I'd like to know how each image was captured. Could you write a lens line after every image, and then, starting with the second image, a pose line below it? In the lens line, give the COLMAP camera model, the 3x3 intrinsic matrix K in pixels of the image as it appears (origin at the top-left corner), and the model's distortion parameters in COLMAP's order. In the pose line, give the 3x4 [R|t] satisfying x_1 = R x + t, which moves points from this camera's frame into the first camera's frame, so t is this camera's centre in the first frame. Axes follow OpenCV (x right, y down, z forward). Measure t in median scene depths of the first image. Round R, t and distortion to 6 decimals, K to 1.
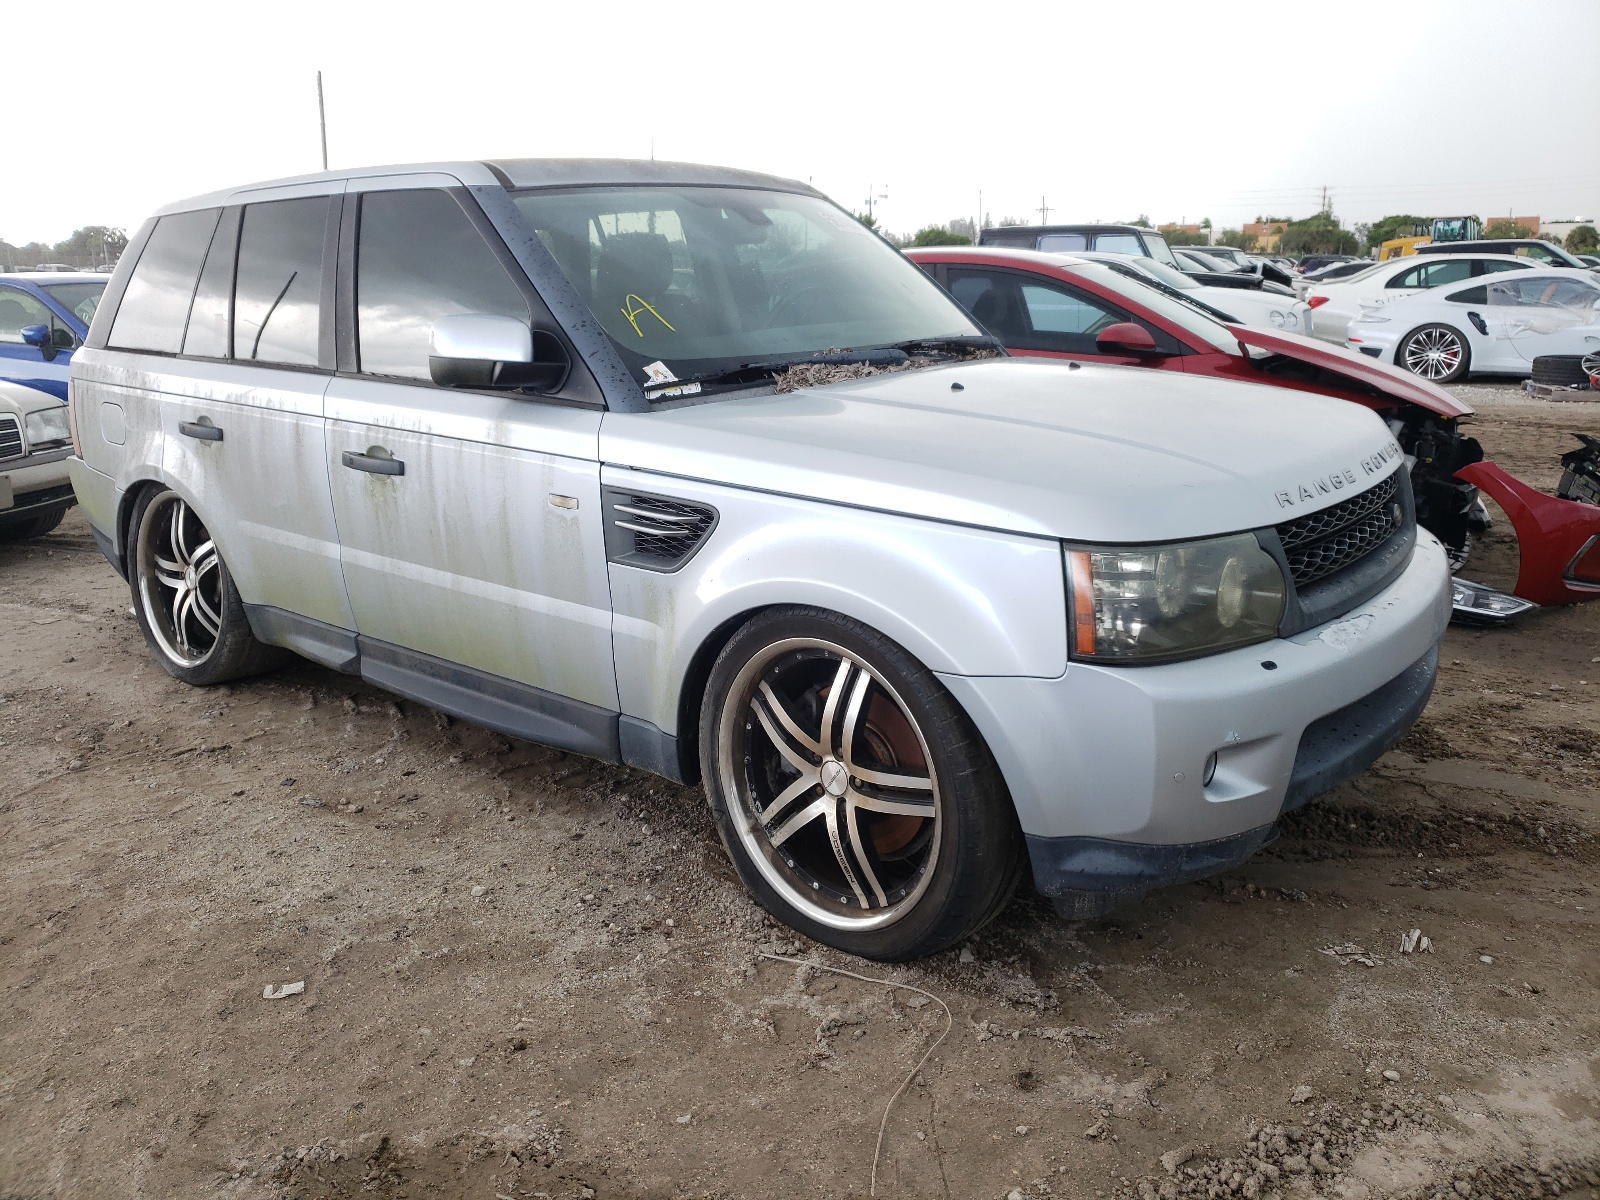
lens RADIAL K [[1199.1, 0, 800.0], [0, 1199.1, 600.0], [0, 0, 1]] dist [-0.006741, -0.003095]
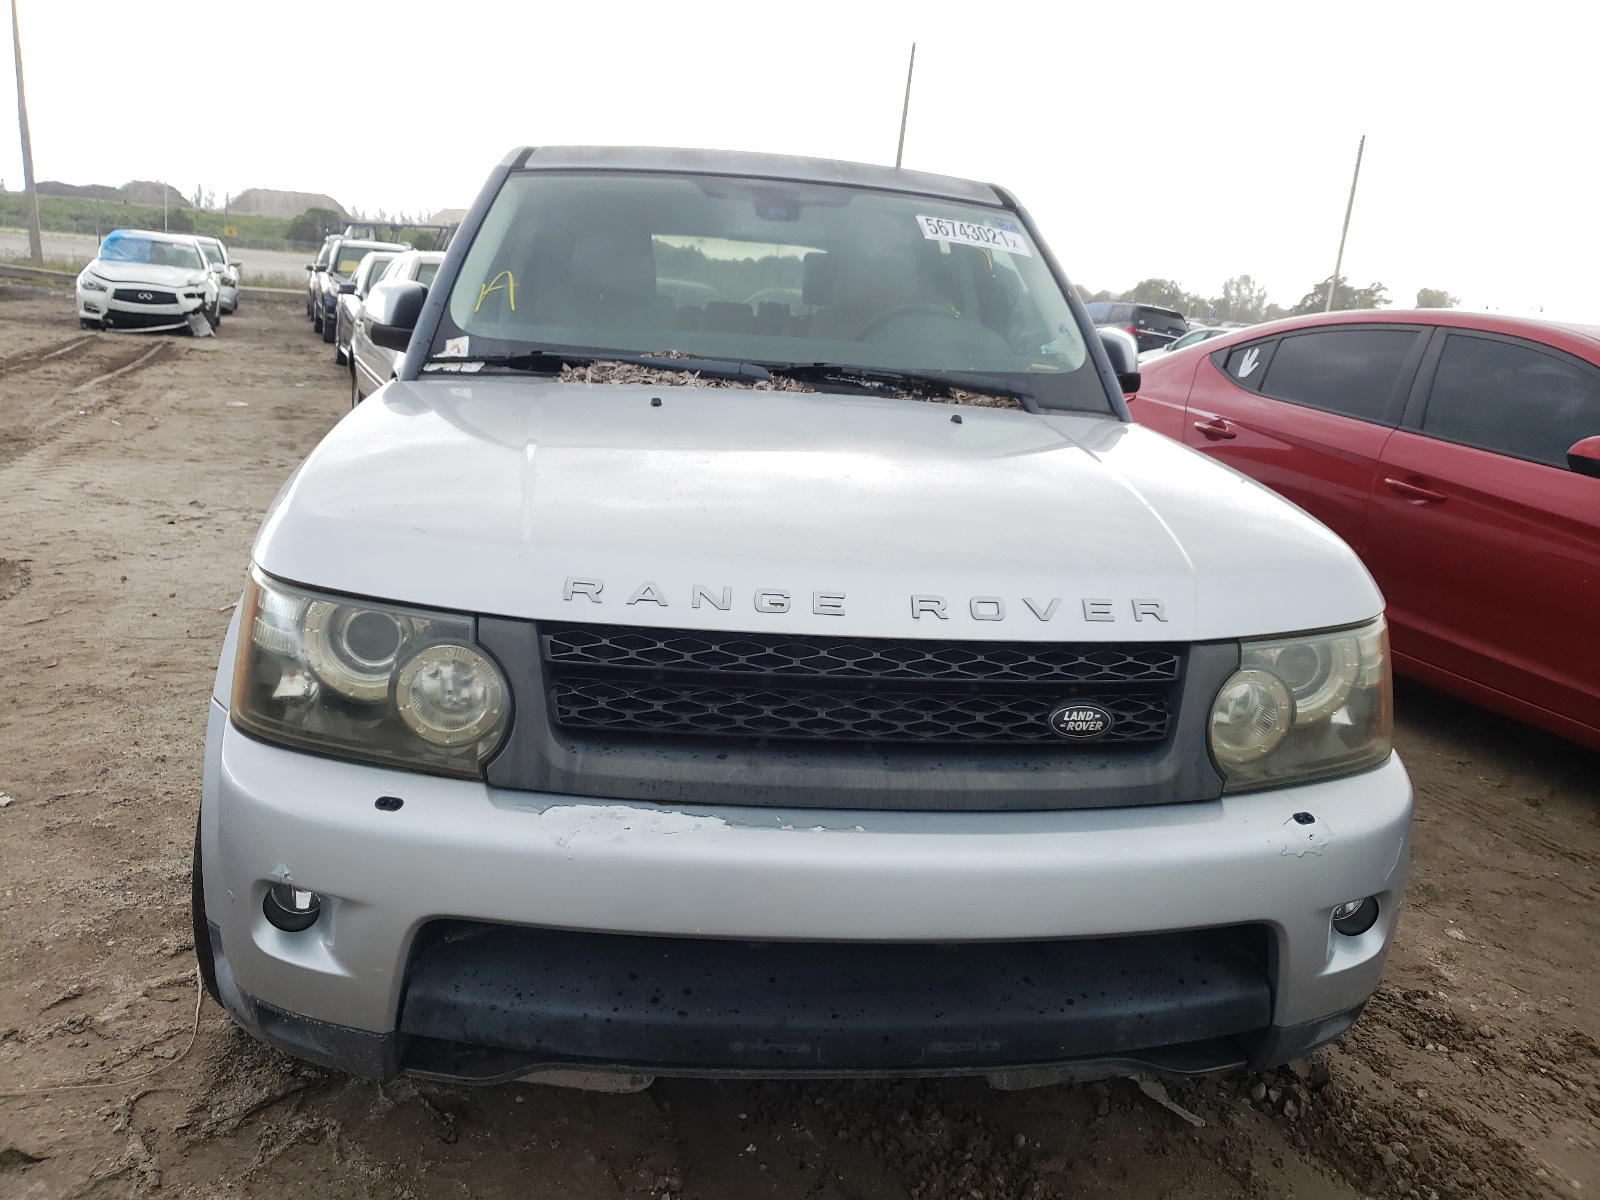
lens RADIAL K [[1199.1, 0, 800.0], [0, 1199.1, 600.0], [0, 0, 1]] dist [-0.006741, -0.003095]
pose [[0.728839, 0.235479, -0.642917, 0.740166], [-0.269938, 0.961766, 0.046249, -0.114686], [0.629227, 0.139840, 0.764538, 0.476717]]
